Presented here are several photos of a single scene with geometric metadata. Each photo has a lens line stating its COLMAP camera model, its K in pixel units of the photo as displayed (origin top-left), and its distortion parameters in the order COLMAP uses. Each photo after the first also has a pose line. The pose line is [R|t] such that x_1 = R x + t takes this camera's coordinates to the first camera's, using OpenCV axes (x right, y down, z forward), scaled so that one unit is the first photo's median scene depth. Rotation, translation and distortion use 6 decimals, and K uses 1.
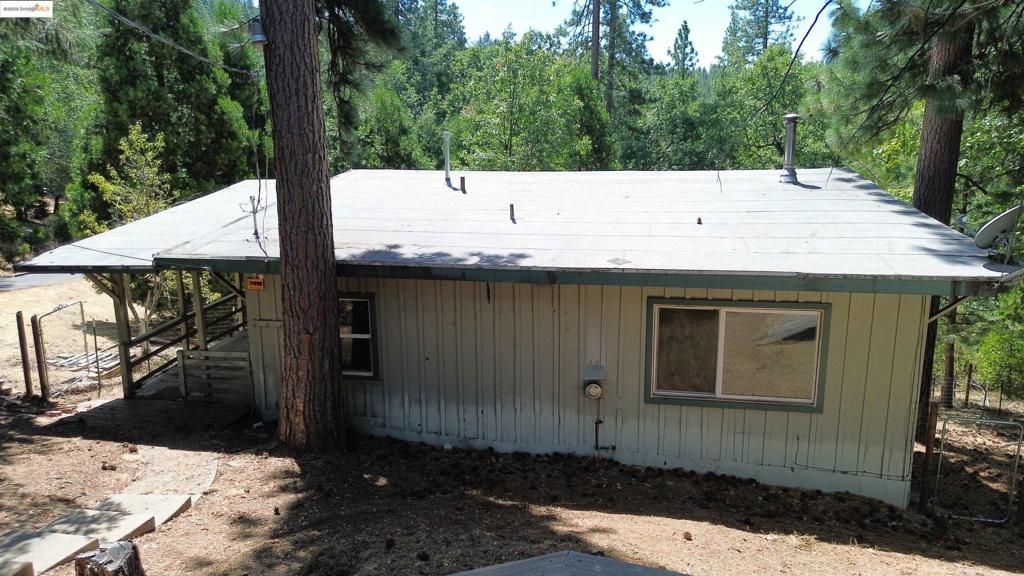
lens RADIAL K [[734.7, 0, 509.9], [0, 734.7, 286.2], [0, 0, 1]] dist [0.091006, -0.102930]
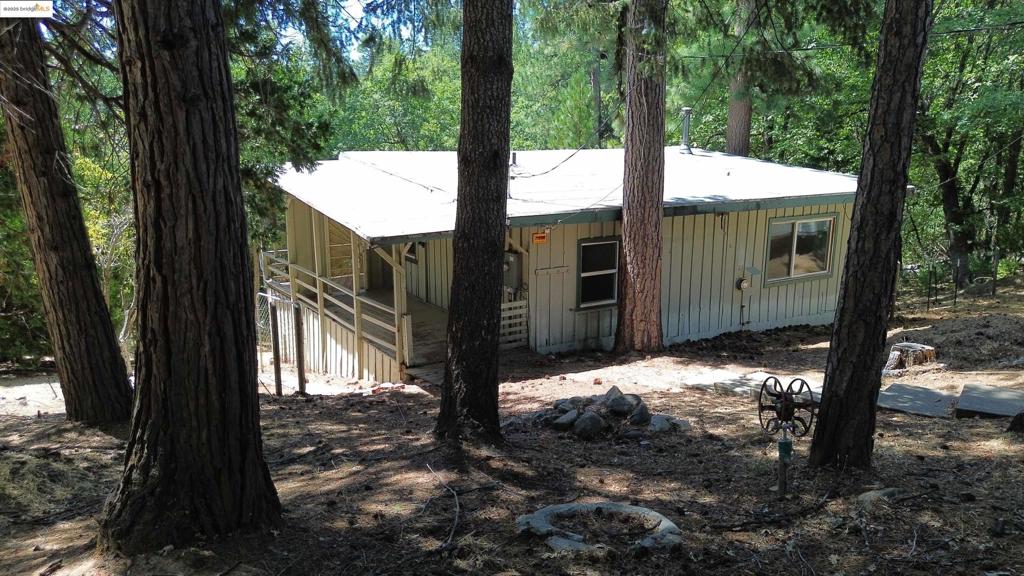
lens RADIAL K [[734.7, 0, 509.9], [0, 734.7, 286.2], [0, 0, 1]] dist [0.091006, -0.102930]
pose [[0.750234, -0.129860, 0.648294, -1.266487], [0.136443, 0.989825, 0.040375, 0.020526], [-0.646941, 0.058164, 0.760319, 0.176634]]
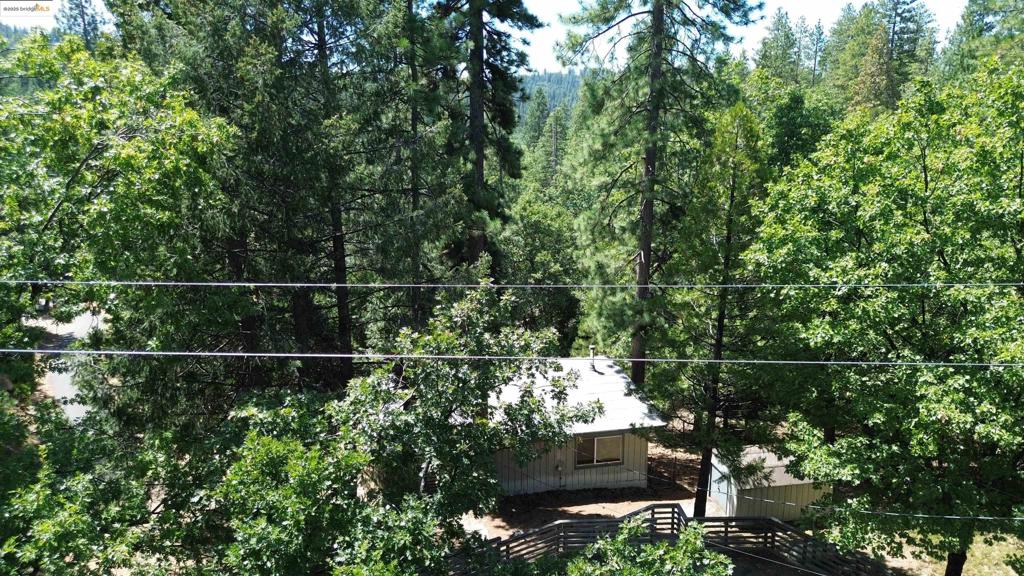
lens RADIAL K [[734.7, 0, 509.9], [0, 734.7, 286.2], [0, 0, 1]] dist [0.091006, -0.102930]
pose [[0.919419, -0.080375, 0.384979, -1.281456], [0.080352, 0.996635, 0.016177, -0.730620], [-0.384984, 0.016060, 0.922783, -1.910765]]
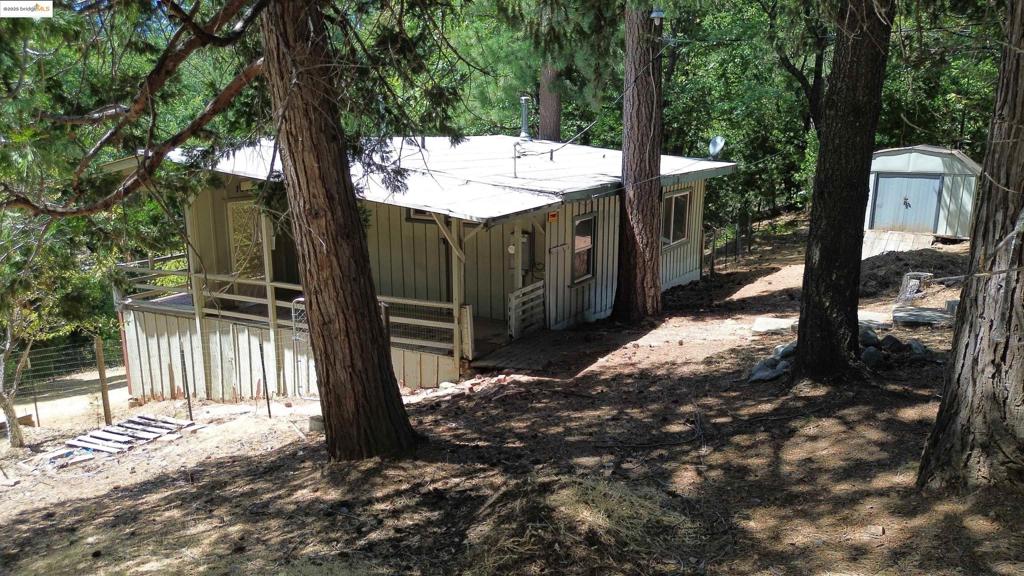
lens RADIAL K [[734.7, 0, 509.9], [0, 734.7, 286.2], [0, 0, 1]] dist [0.091006, -0.102930]
pose [[0.328402, -0.185553, 0.926133, -1.620005], [0.199130, 0.972078, 0.124148, -0.059637], [-0.923309, 0.143650, 0.356182, 0.745422]]
